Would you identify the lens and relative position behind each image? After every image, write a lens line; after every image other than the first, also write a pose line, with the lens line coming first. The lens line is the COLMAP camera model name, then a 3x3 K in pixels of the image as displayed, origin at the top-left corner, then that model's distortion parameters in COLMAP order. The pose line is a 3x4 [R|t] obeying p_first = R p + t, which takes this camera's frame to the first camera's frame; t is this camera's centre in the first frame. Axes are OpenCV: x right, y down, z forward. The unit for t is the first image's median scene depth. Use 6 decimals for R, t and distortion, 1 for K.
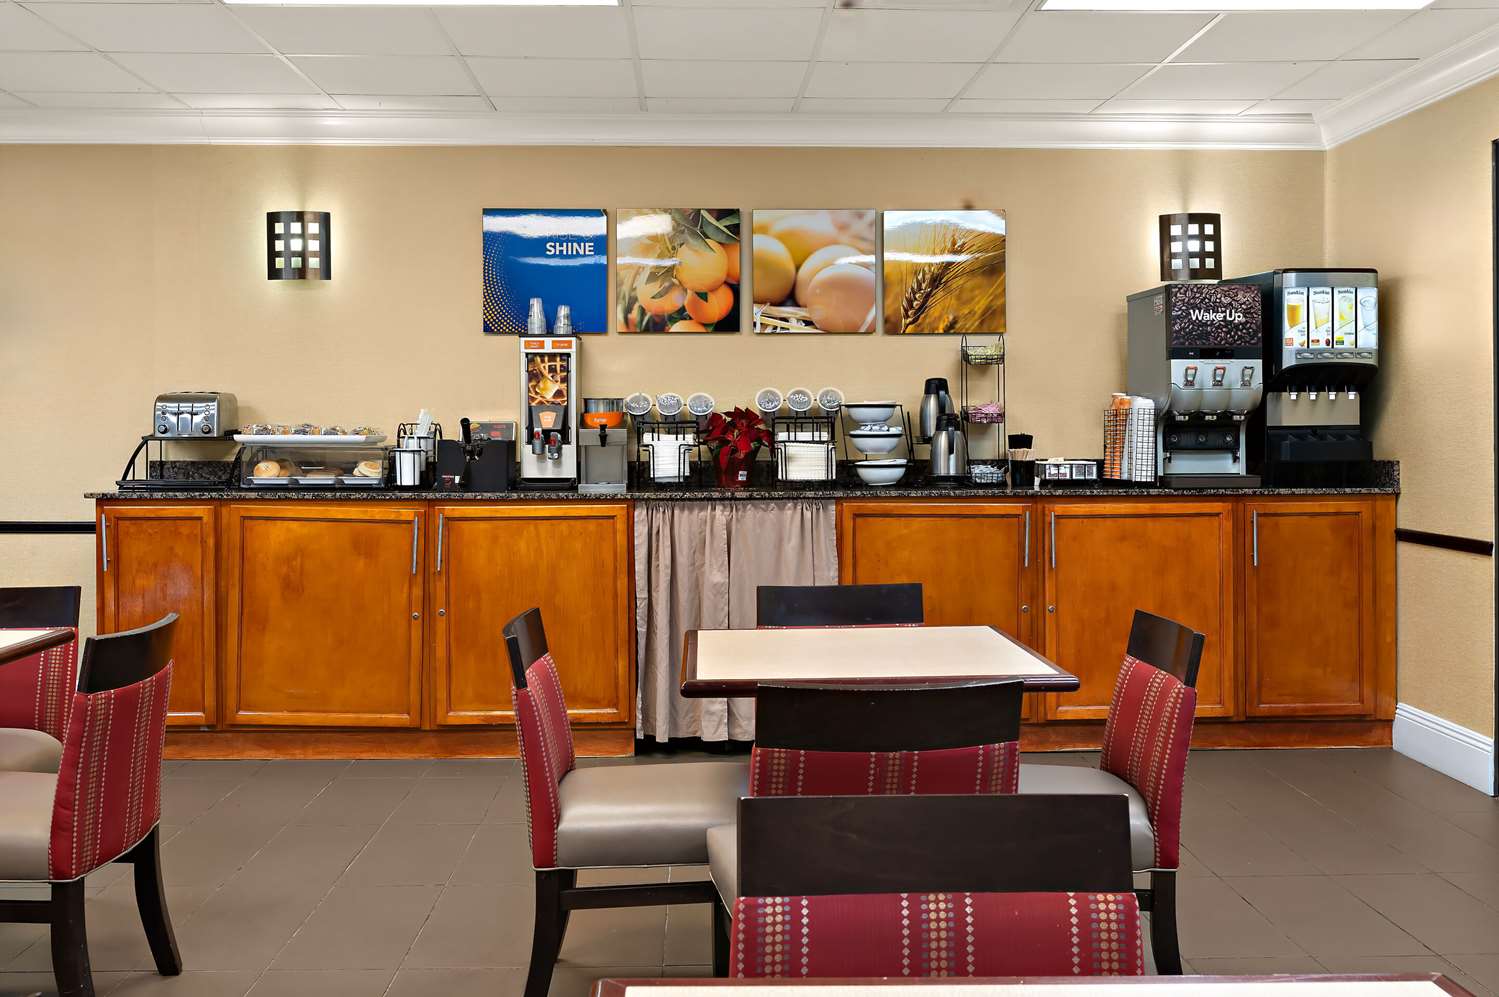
lens RADIAL K [[1481.7, 0, 746.6], [0, 1481.7, 430.4], [0, 0, 1]] dist [0.008425, 0.008072]
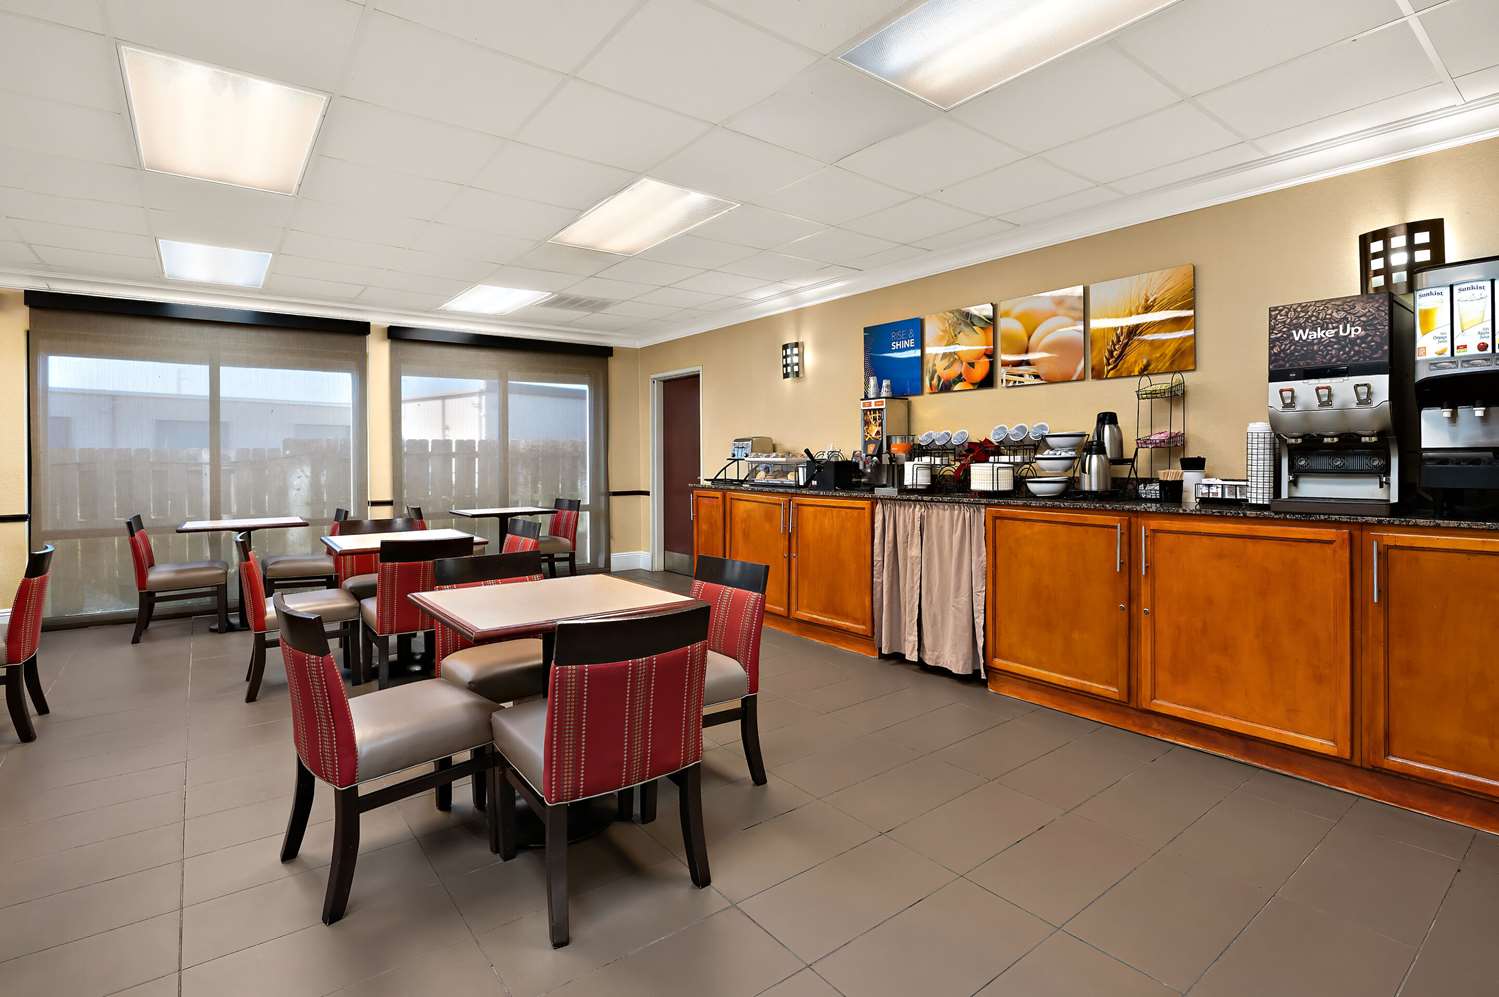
lens RADIAL K [[735.3, 0, 754.2], [0, 735.3, 451.3], [0, 0, 1]] dist [0.002713, 0.000086]
pose [[0.581794, -0.007056, -0.813306, 0.465219], [0.003768, 0.999975, -0.005980, 0.000217], [0.813328, 0.000415, 0.581806, 0.406346]]
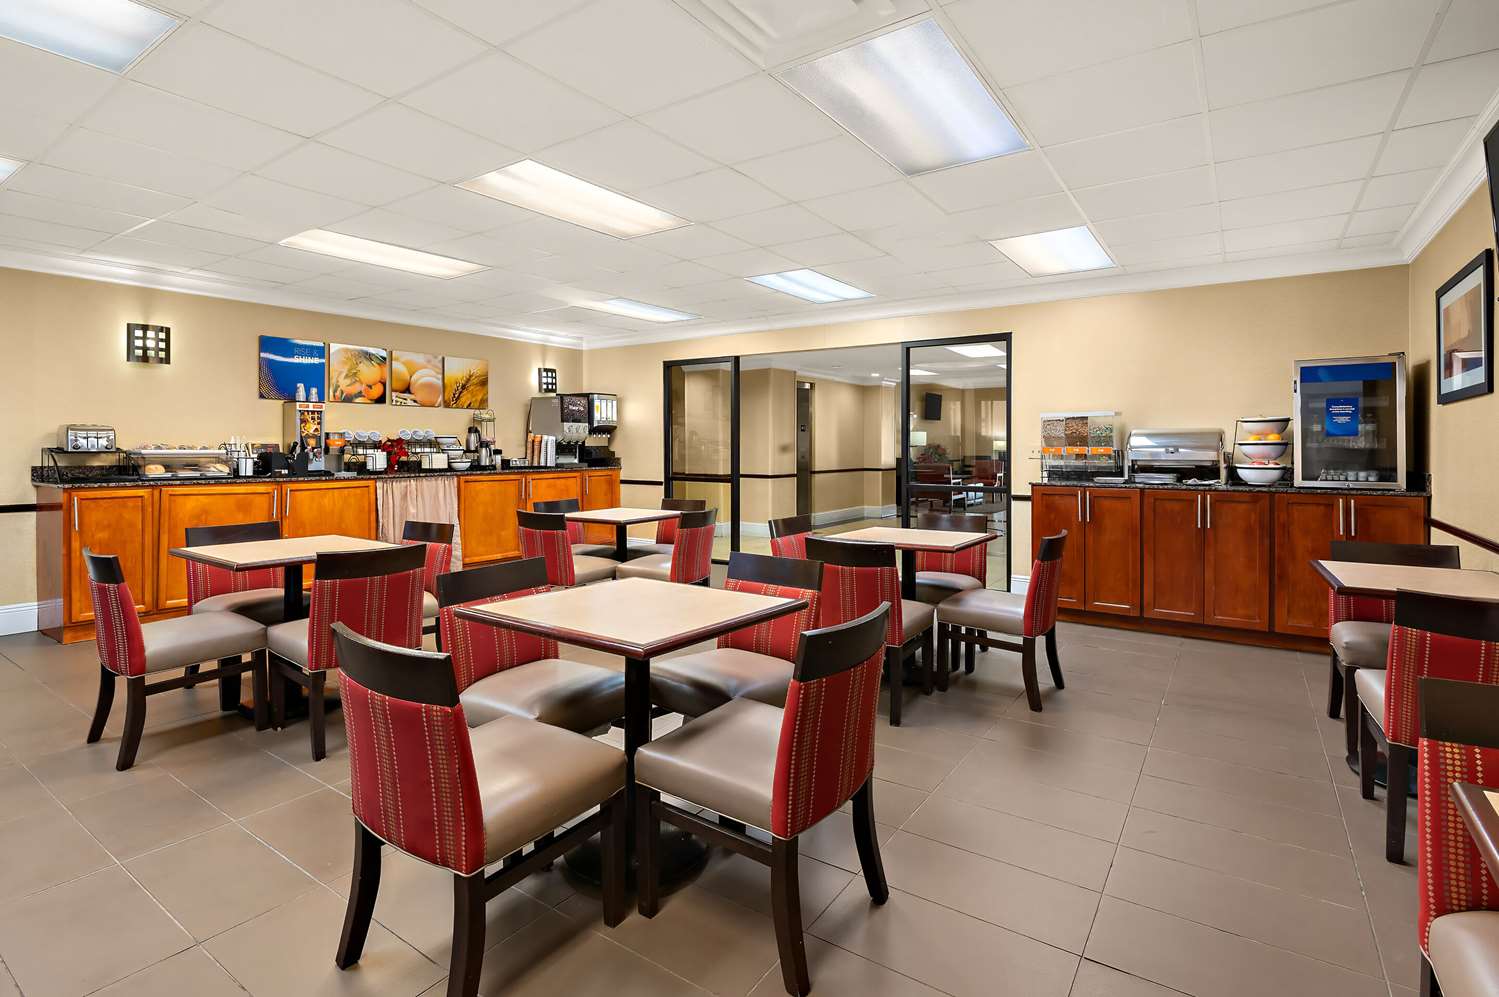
lens RADIAL K [[735.3, 0, 754.2], [0, 735.3, 451.3], [0, 0, 1]] dist [0.002713, 0.000086]
pose [[0.587665, -0.003878, 0.809095, -0.605974], [-0.001773, 0.999980, 0.006081, -0.002138], [-0.809102, -0.005008, 0.587647, -0.113593]]
